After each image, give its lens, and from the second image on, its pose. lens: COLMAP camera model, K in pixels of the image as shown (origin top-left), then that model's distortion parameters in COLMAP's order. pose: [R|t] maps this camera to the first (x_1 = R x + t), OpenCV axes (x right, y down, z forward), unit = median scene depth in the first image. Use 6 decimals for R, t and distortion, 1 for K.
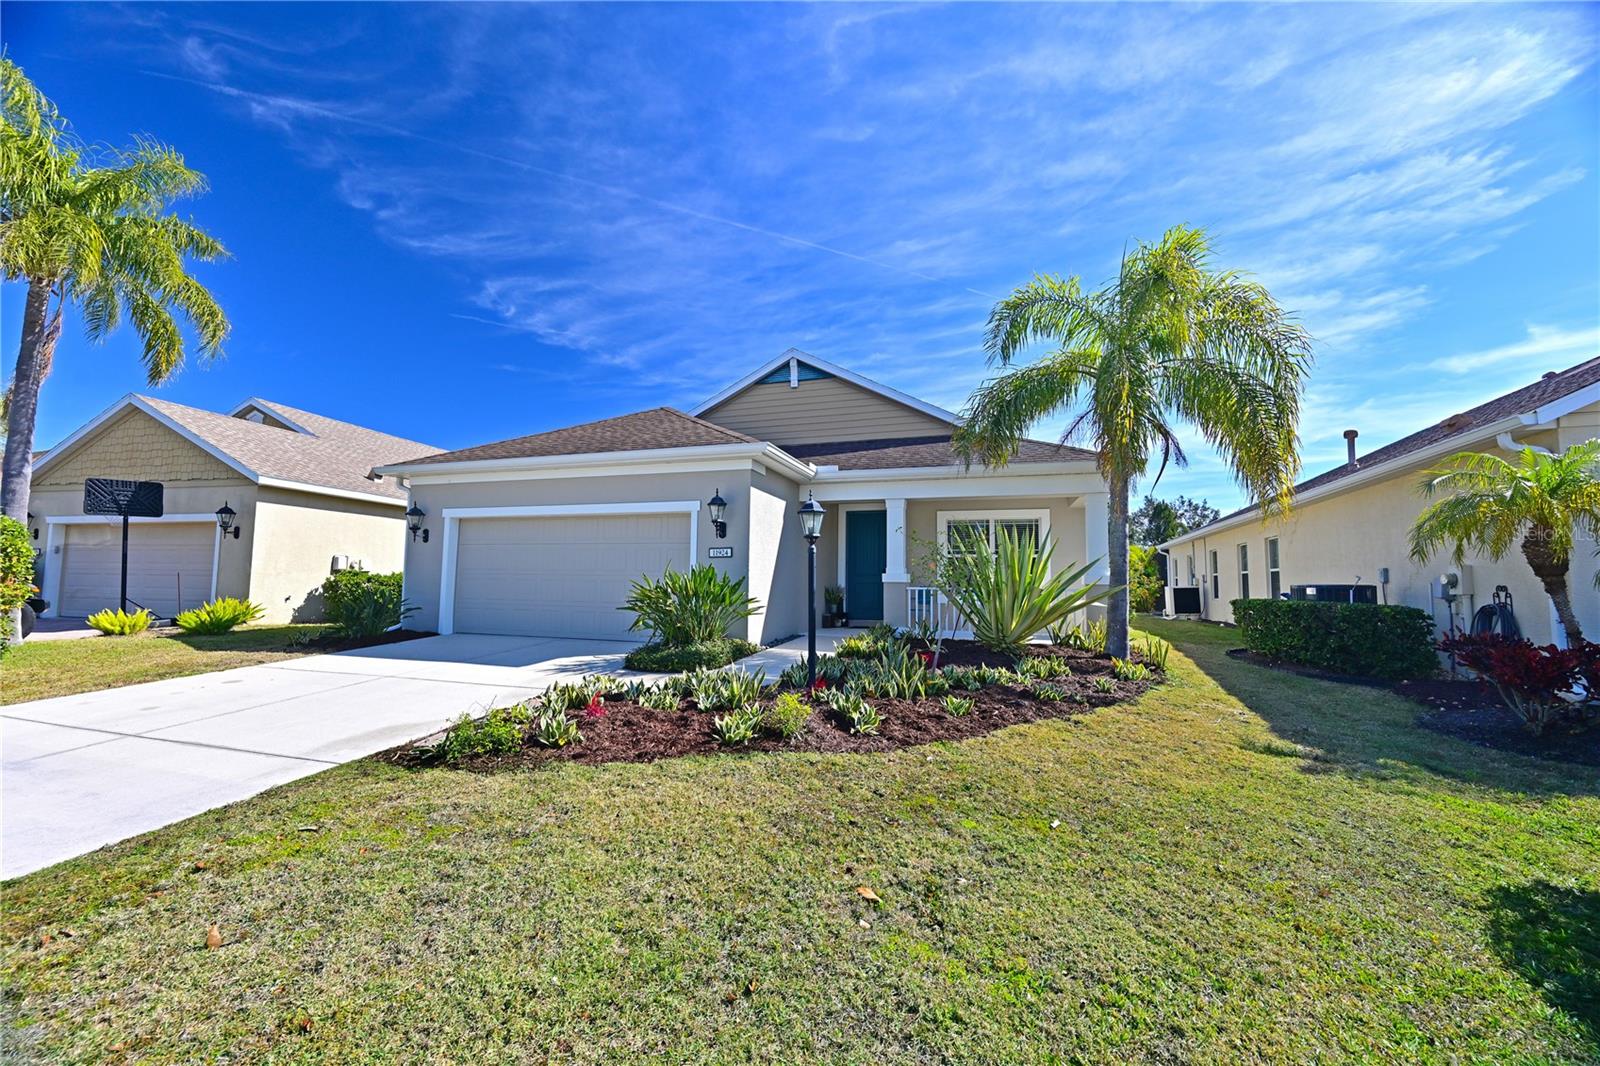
lens RADIAL K [[629.7, 0, 792.2], [0, 629.7, 537.0], [0, 0, 1]] dist [-0.001231, 0.000424]
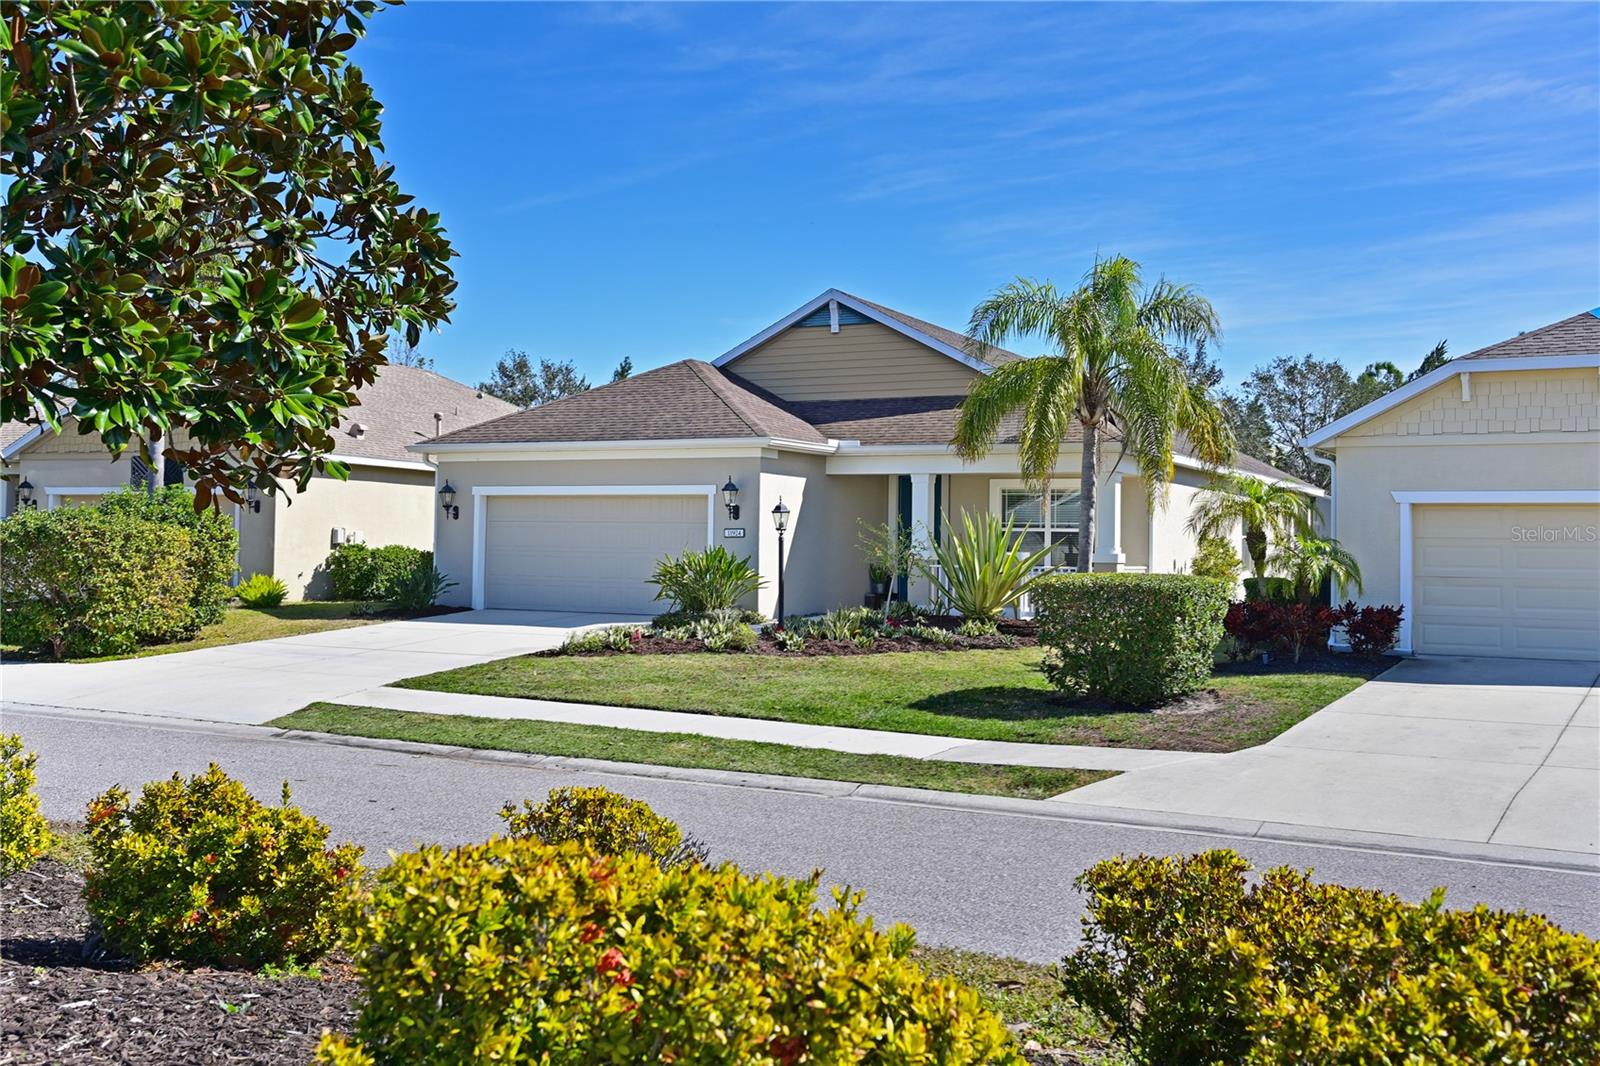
lens RADIAL K [[1391.7, 0, 800.4], [0, 1391.7, 534.6], [0, 0, 1]] dist [0.008191, 0.000284]
pose [[0.990089, -0.000650, -0.140439, 0.402648], [0.009188, 0.998147, 0.060153, -0.138368], [0.140140, -0.060847, 0.988260, -1.630734]]
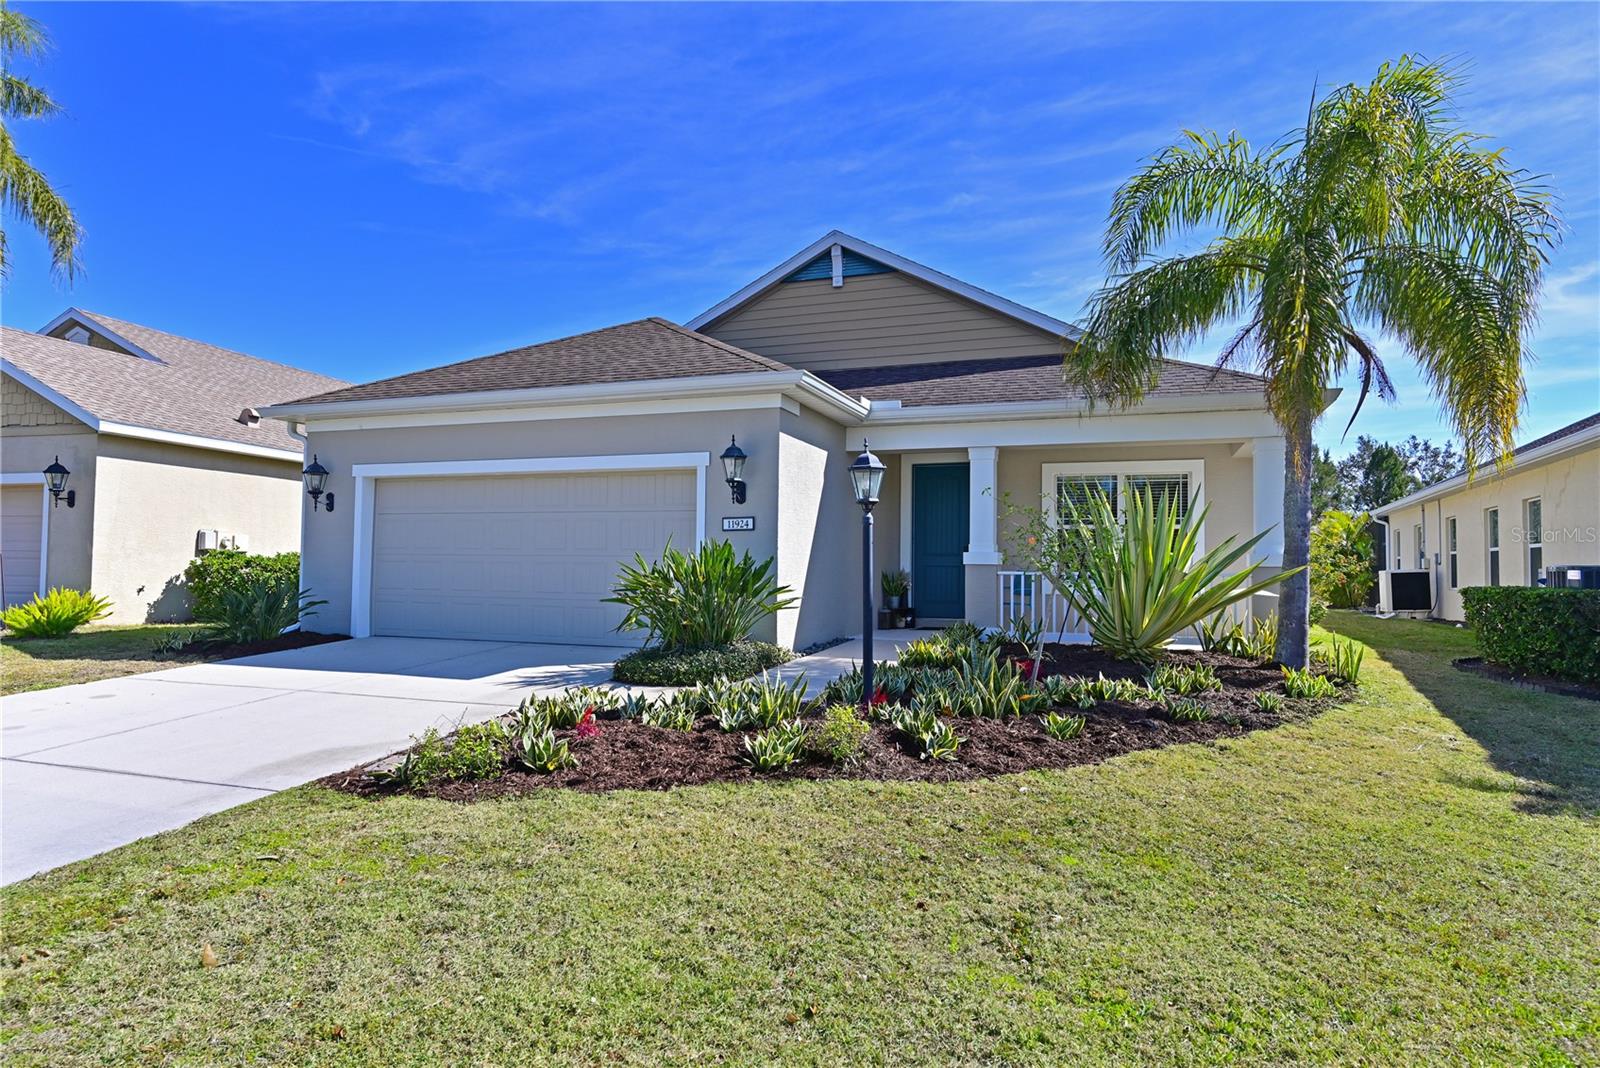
lens RADIAL K [[927.0, 0, 802.3], [0, 927.0, 540.3], [0, 0, 1]] dist [-0.000009, 0.000614]
pose [[0.999518, -0.003557, -0.030847, -0.009236], [0.004881, 0.999066, 0.042929, -0.001872], [0.030666, -0.043059, 0.998602, -0.071748]]
